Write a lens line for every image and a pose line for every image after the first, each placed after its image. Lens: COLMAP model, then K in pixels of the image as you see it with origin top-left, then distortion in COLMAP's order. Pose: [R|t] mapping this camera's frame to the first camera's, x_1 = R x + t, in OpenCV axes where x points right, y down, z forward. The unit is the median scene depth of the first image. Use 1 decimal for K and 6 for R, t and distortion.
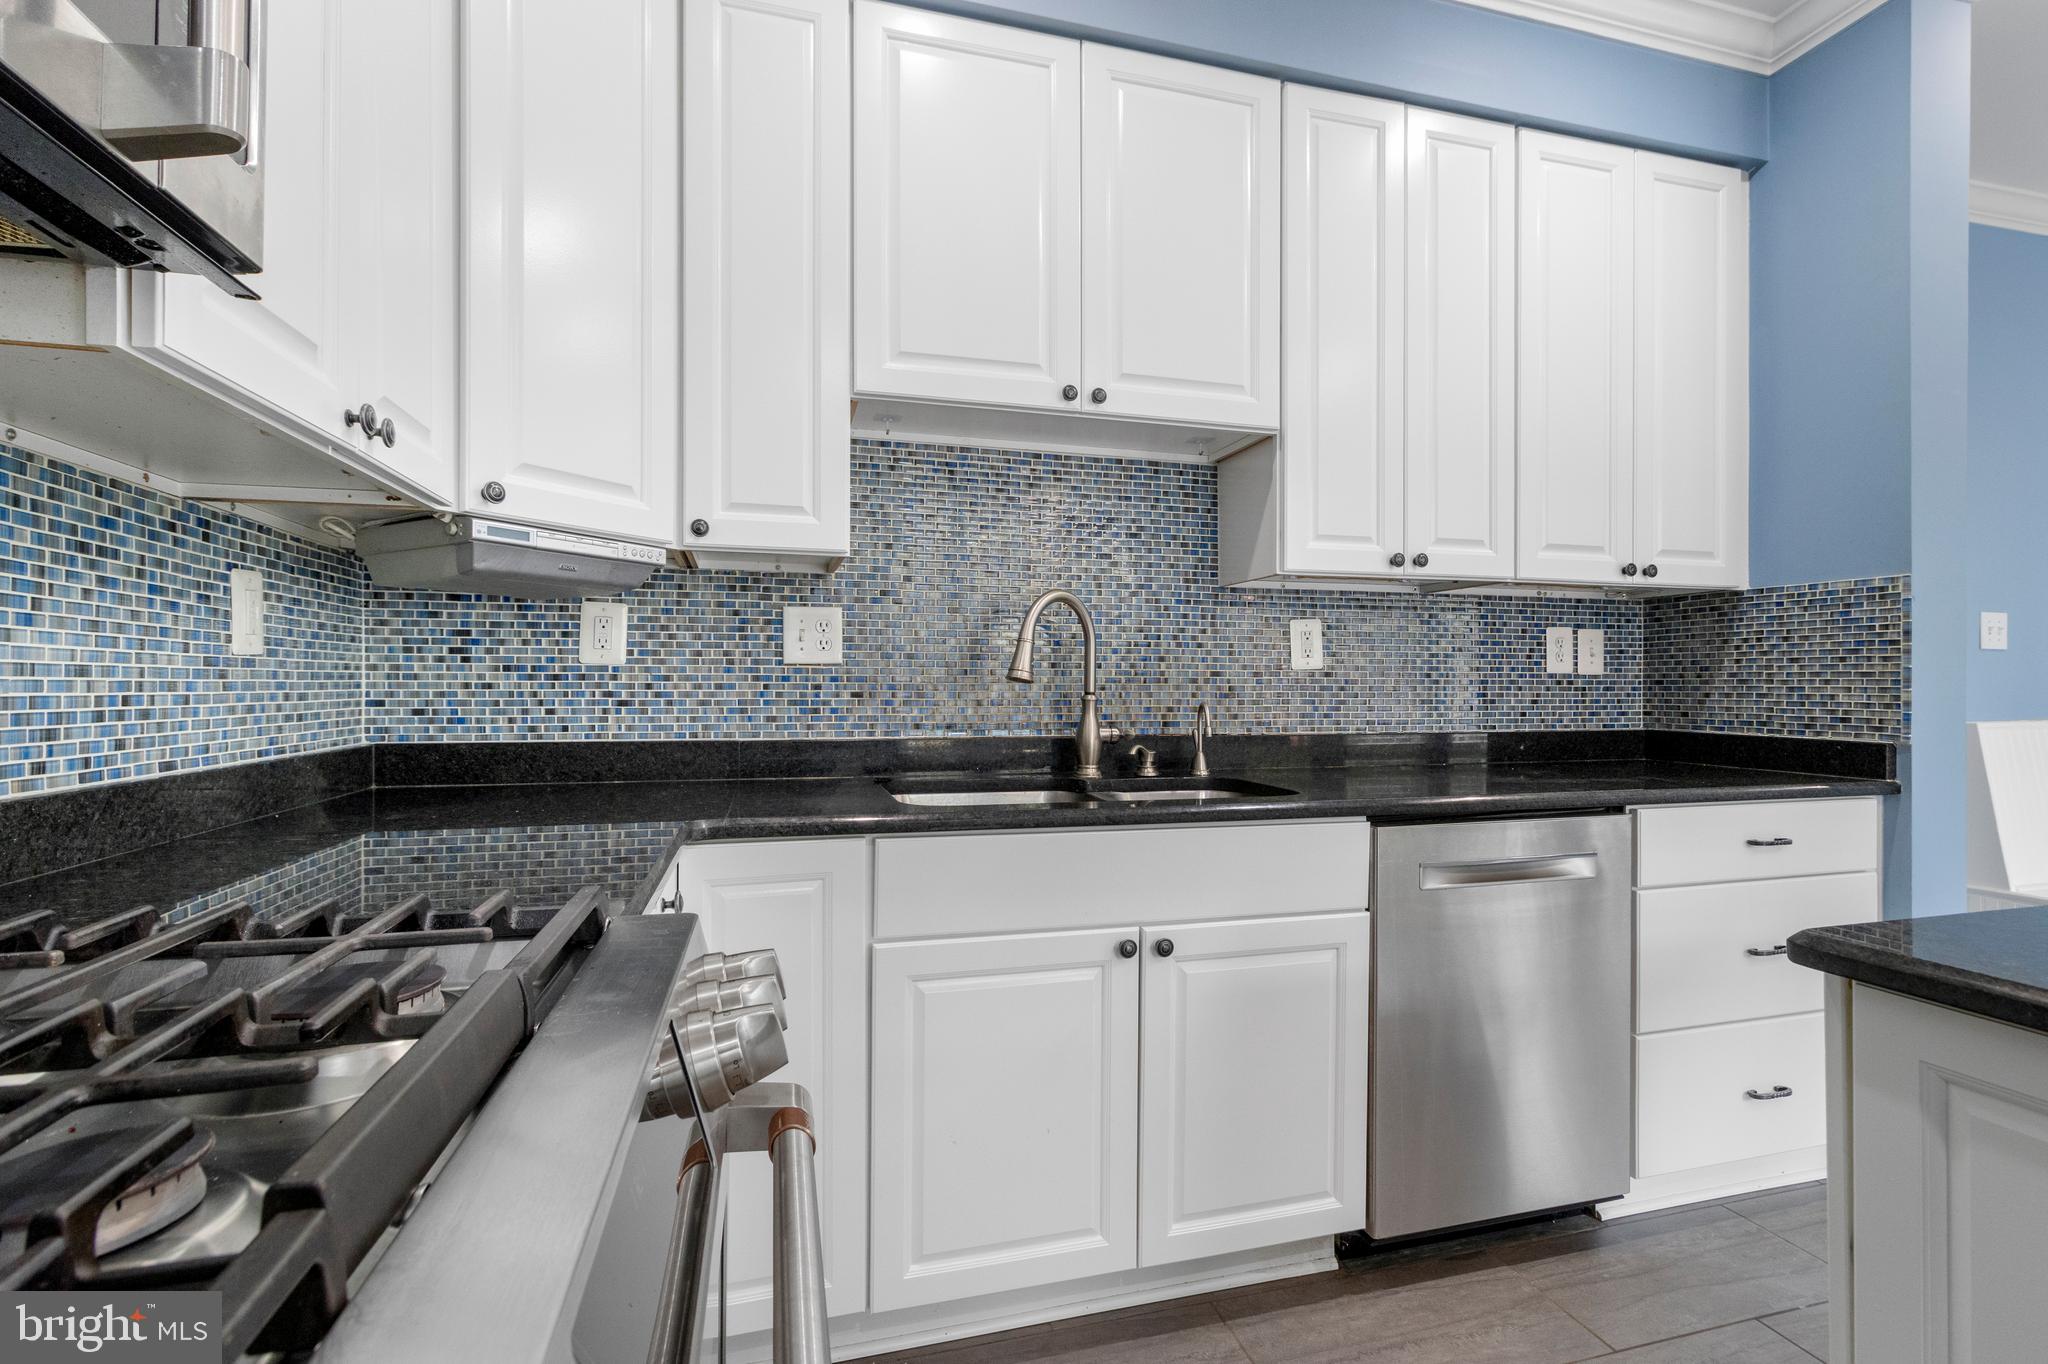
lens RADIAL K [[959.0, 0, 1048.6], [0, 959.0, 681.1], [0, 0, 1]] dist [0.000790, -0.001242]
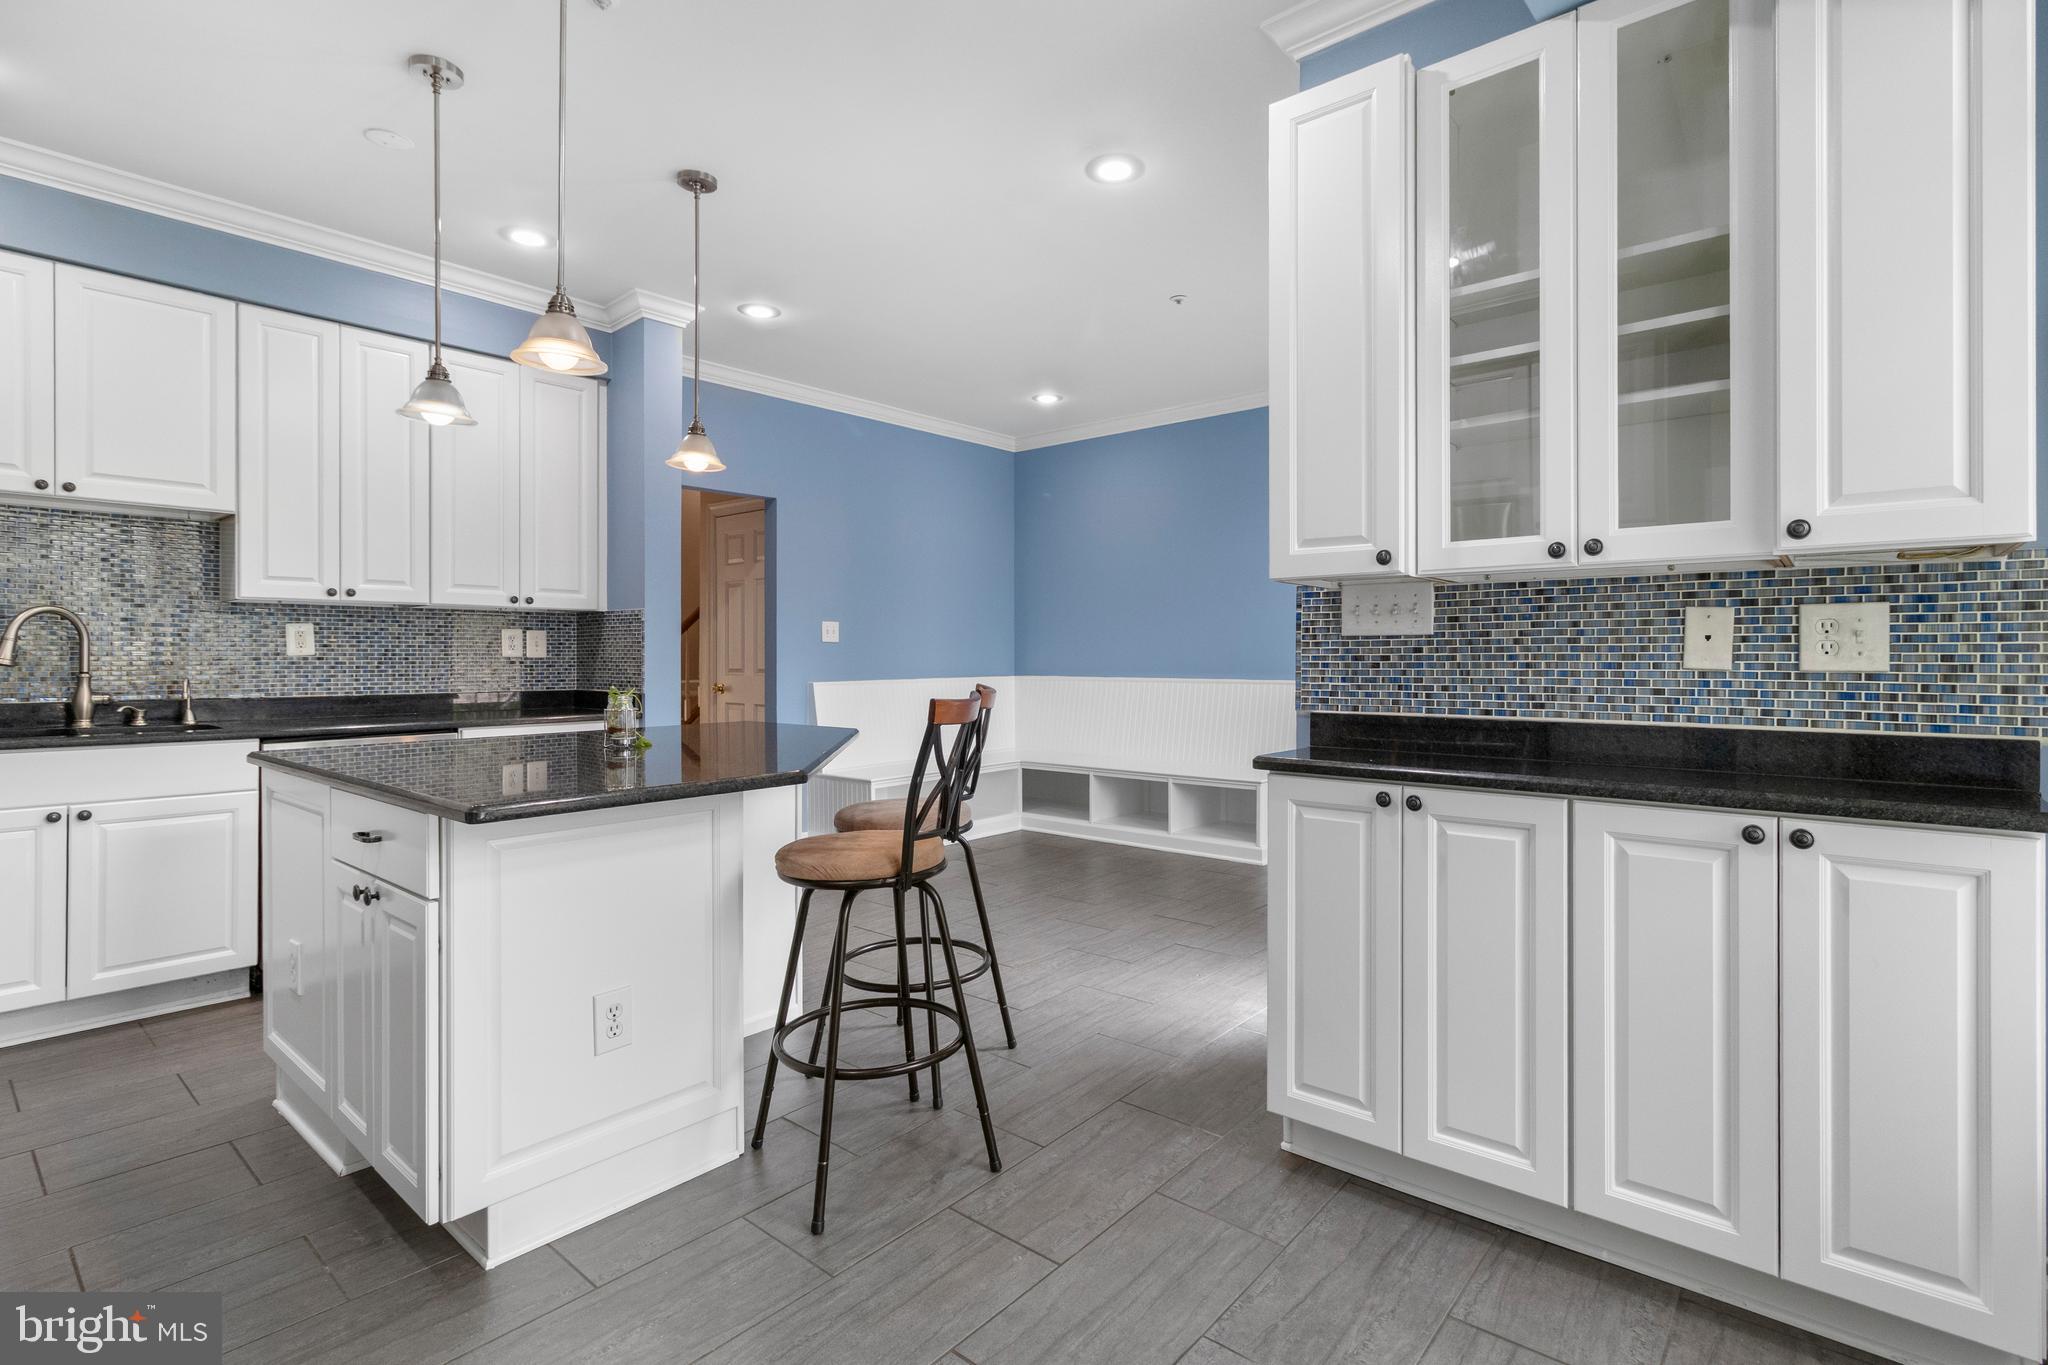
lens RADIAL K [[959.0, 0, 1045.3], [0, 959.0, 655.7], [0, 0, 1]] dist [0.000790, -0.001242]
pose [[0.832464, -0.002663, 0.554073, 0.471295], [0.001162, 0.999995, 0.003060, -0.017271], [-0.554079, -0.001903, 0.832462, -1.115982]]
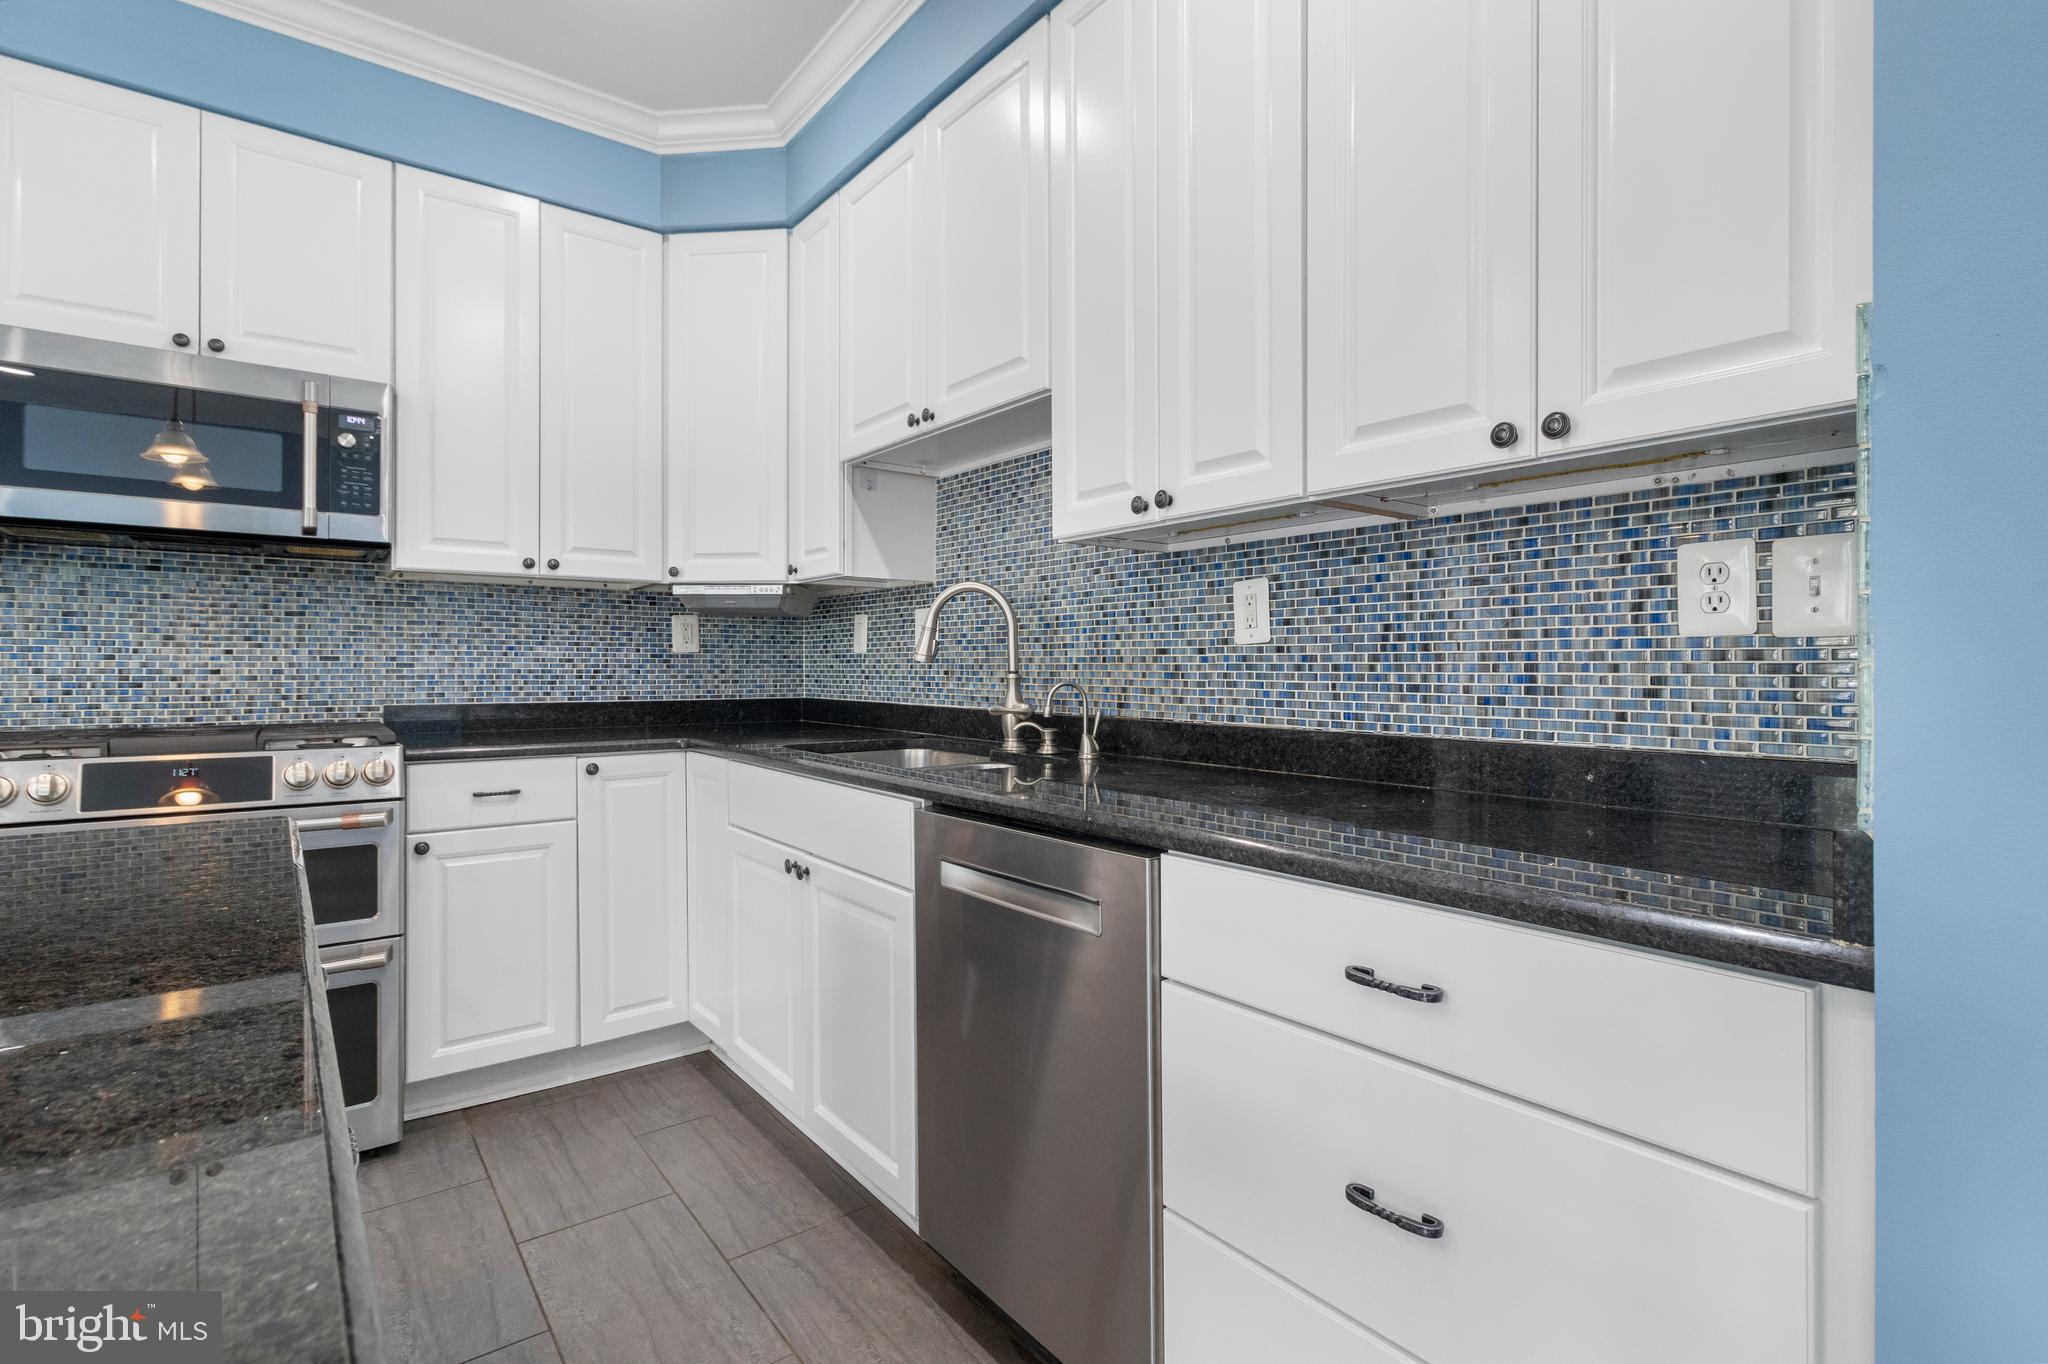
lens RADIAL K [[959.0, 0, 1035.3], [0, 959.0, 671.5], [0, 0, 1]] dist [0.000790, -0.001242]
pose [[0.376600, 0.001344, -0.926375, 1.056850], [0.002915, 0.999992, 0.002636, 0.009231], [0.926372, -0.003694, 0.376593, 0.616084]]
